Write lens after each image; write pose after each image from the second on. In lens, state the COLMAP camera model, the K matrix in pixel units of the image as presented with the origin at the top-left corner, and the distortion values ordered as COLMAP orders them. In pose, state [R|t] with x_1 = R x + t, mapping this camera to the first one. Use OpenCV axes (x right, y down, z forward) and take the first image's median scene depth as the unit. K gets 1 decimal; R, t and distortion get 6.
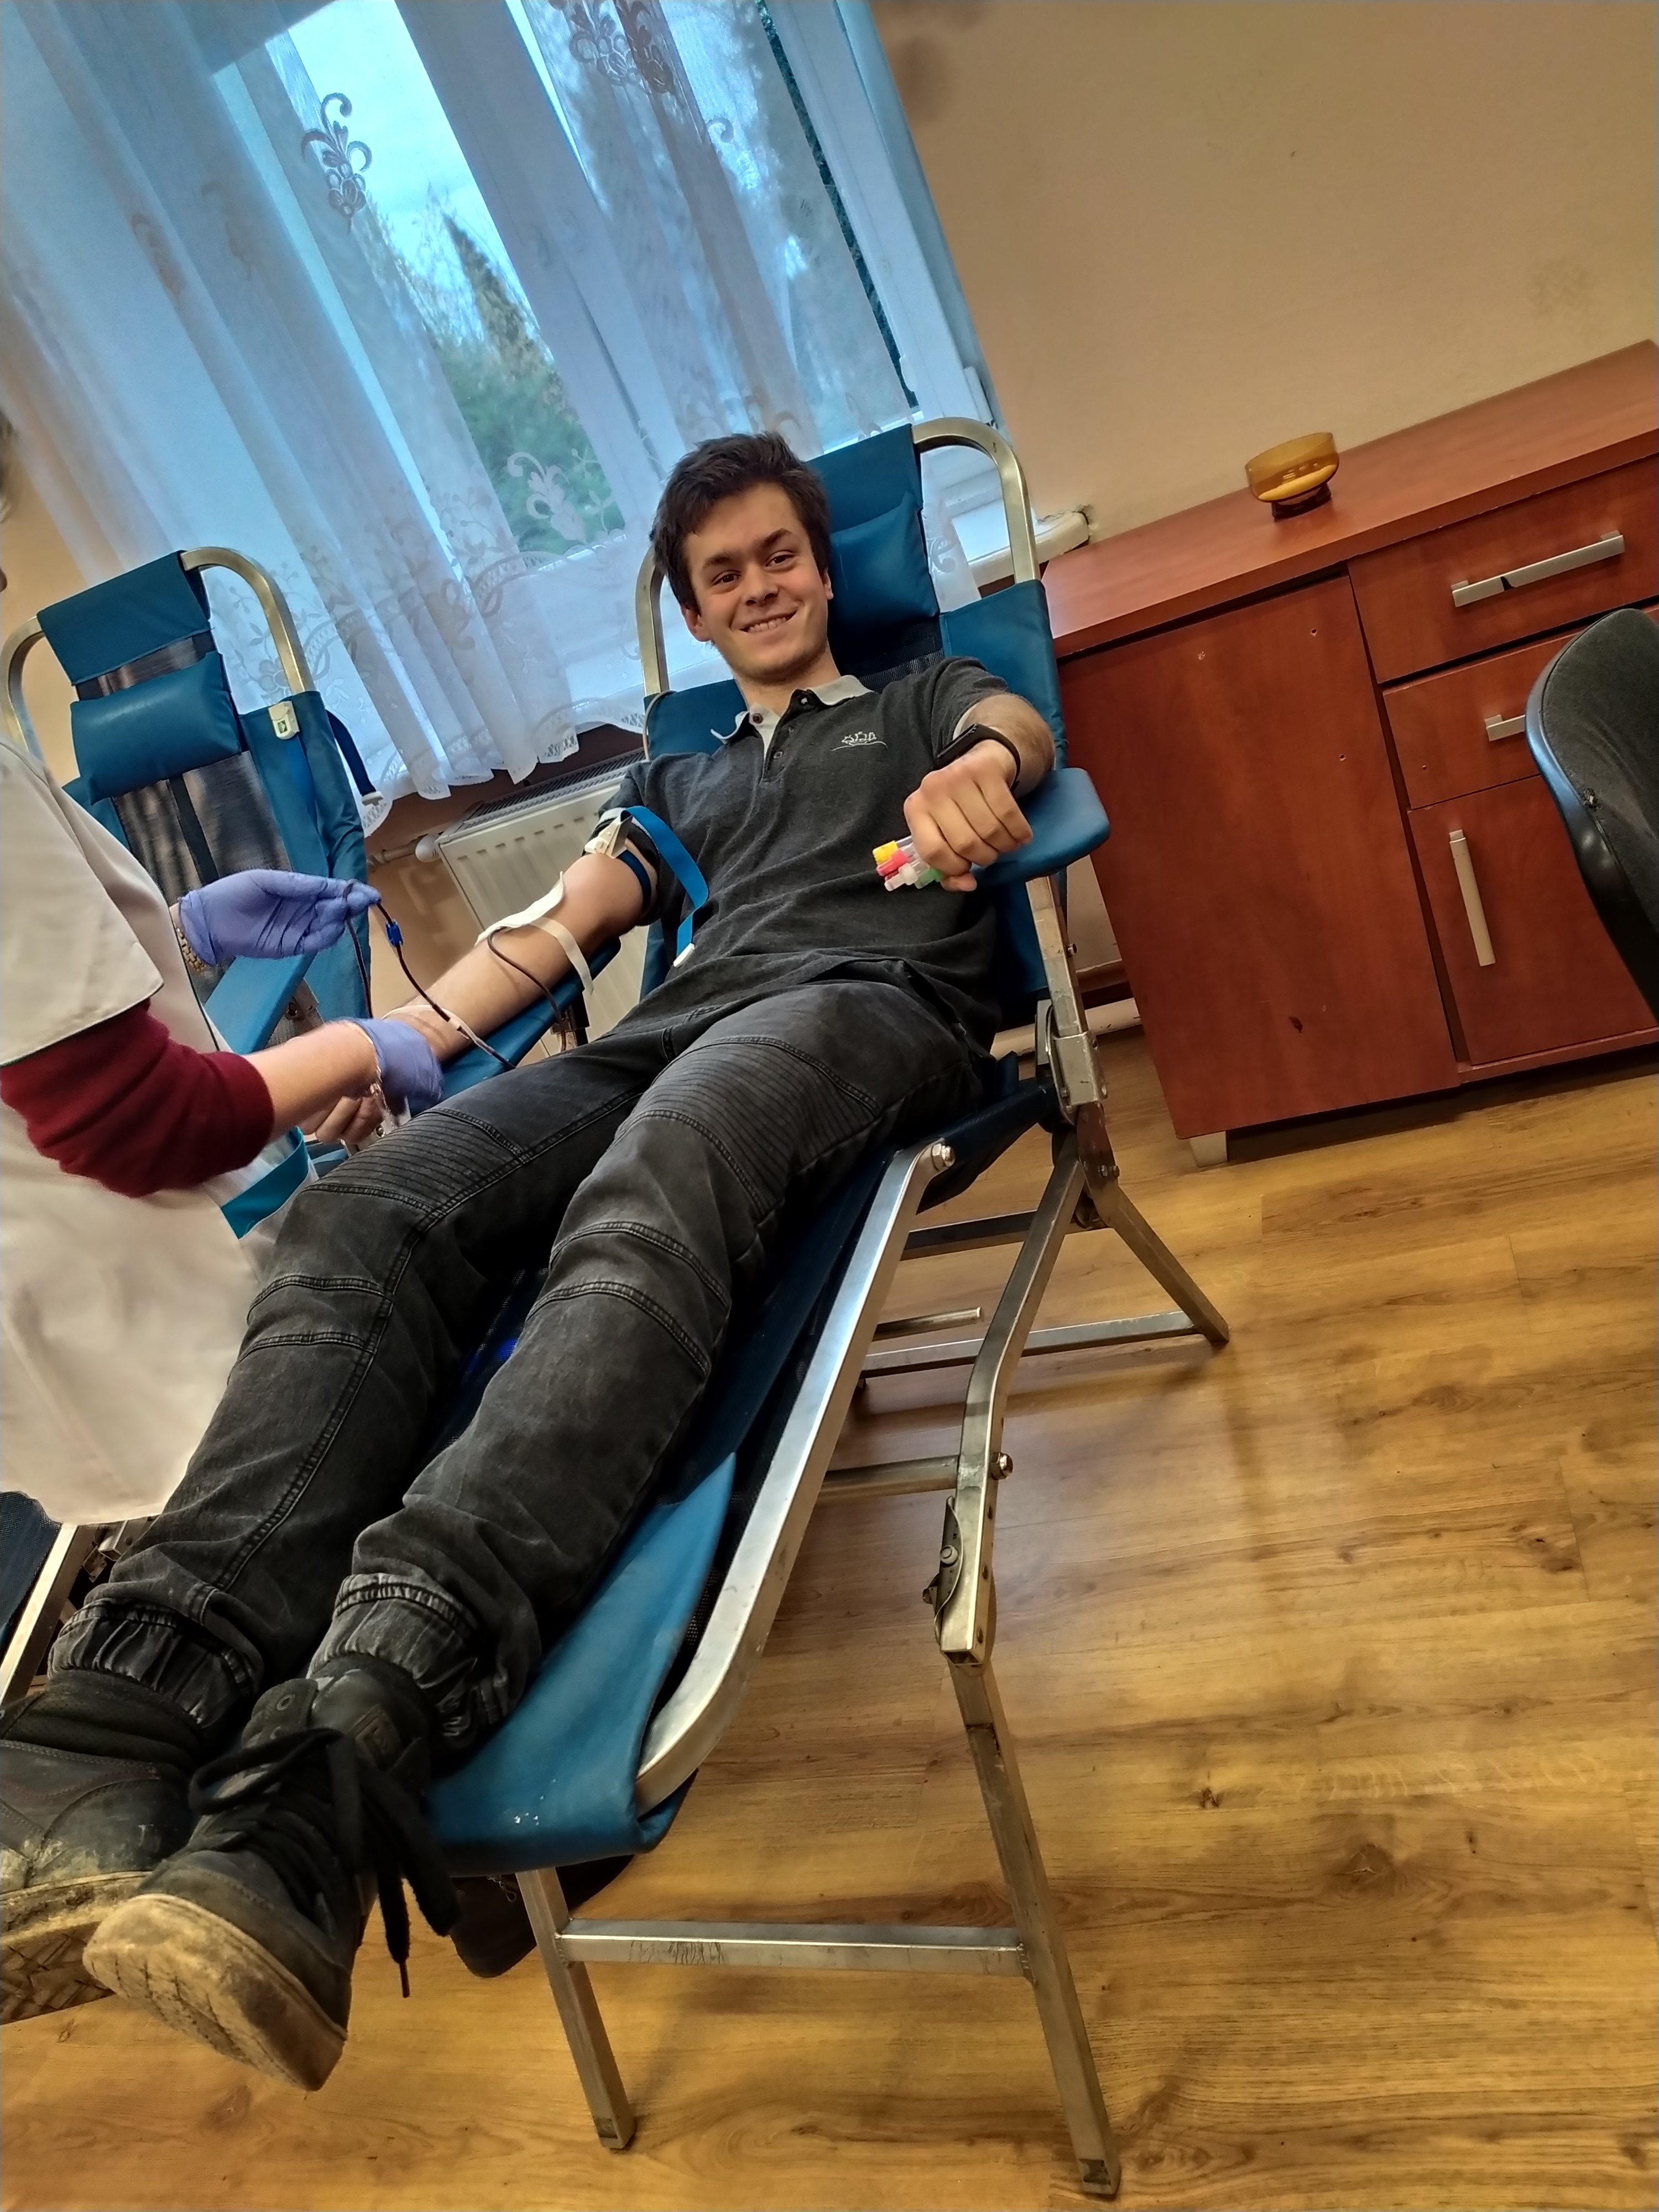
lens RADIAL K [[1635.8, 0, 822.4], [0, 1635.8, 1116.5], [0, 0, 1]] dist [0.067397, -0.080970]
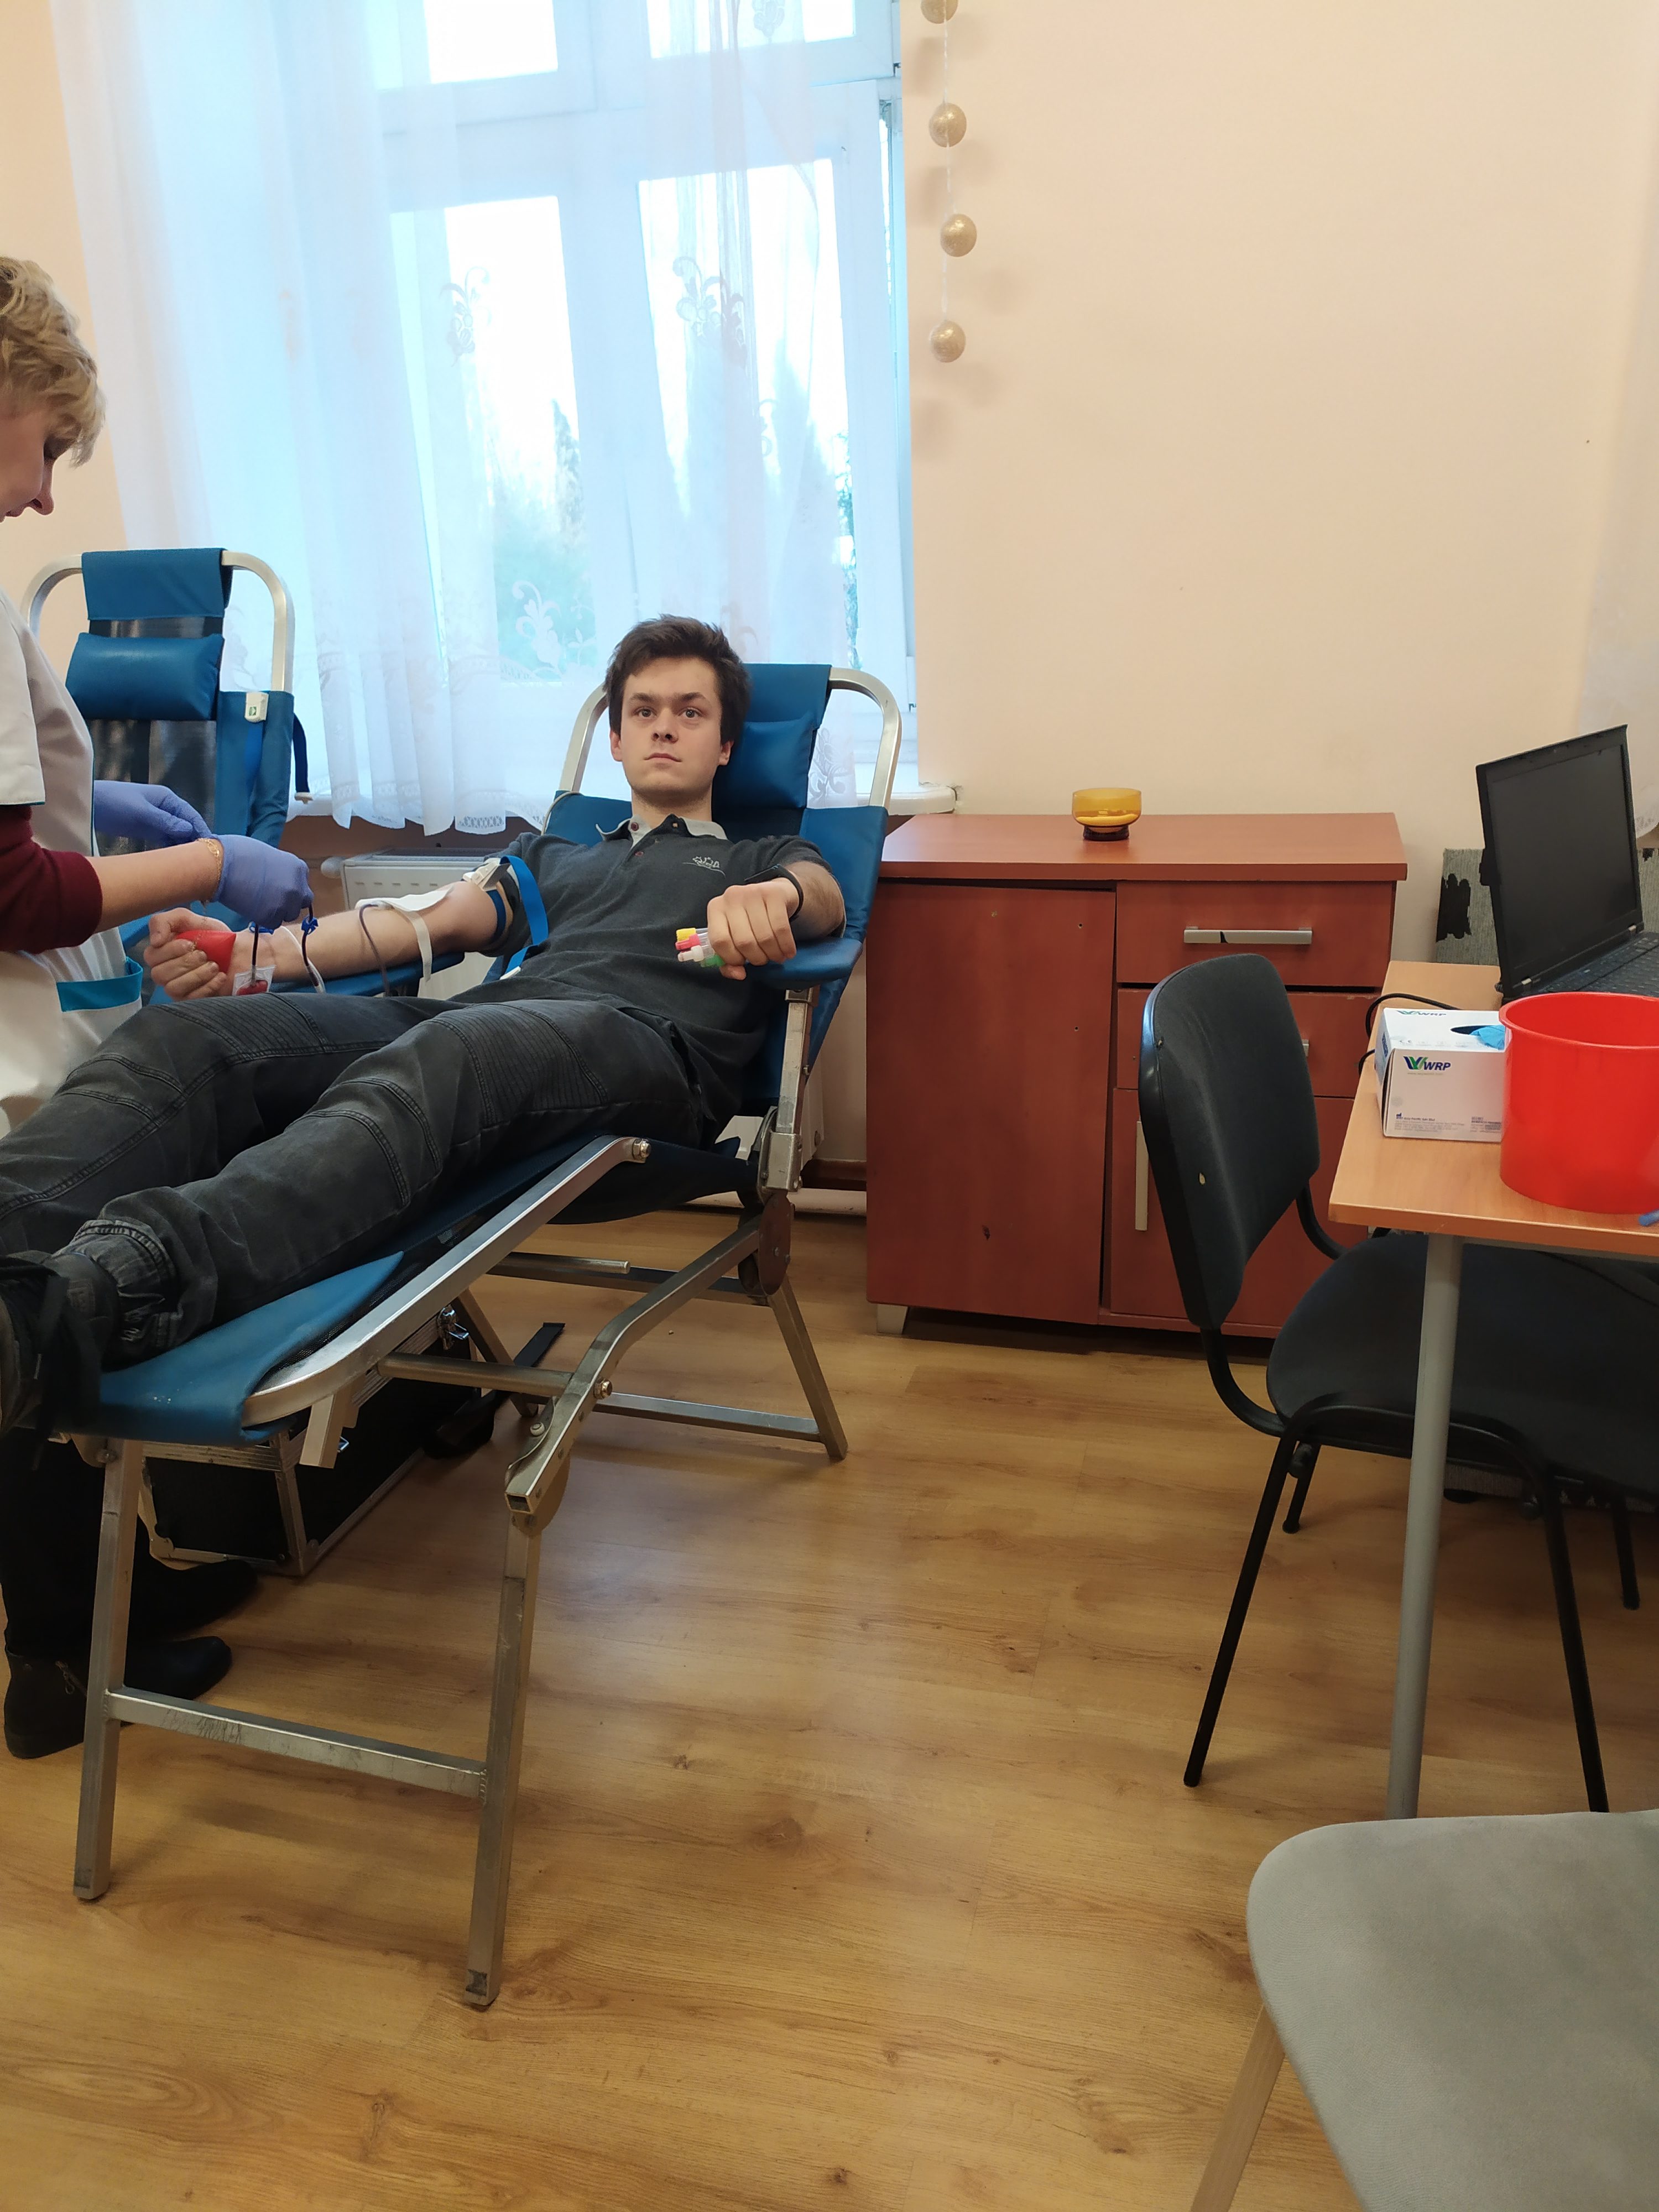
lens RADIAL K [[1635.8, 0, 822.4], [0, 1635.8, 1116.5], [0, 0, 1]] dist [0.067397, -0.080970]
pose [[0.940606, 0.330491, 0.077695, 0.074739], [-0.315433, 0.935363, -0.159995, 0.122734], [-0.125550, 0.125985, 0.984055, -0.219175]]
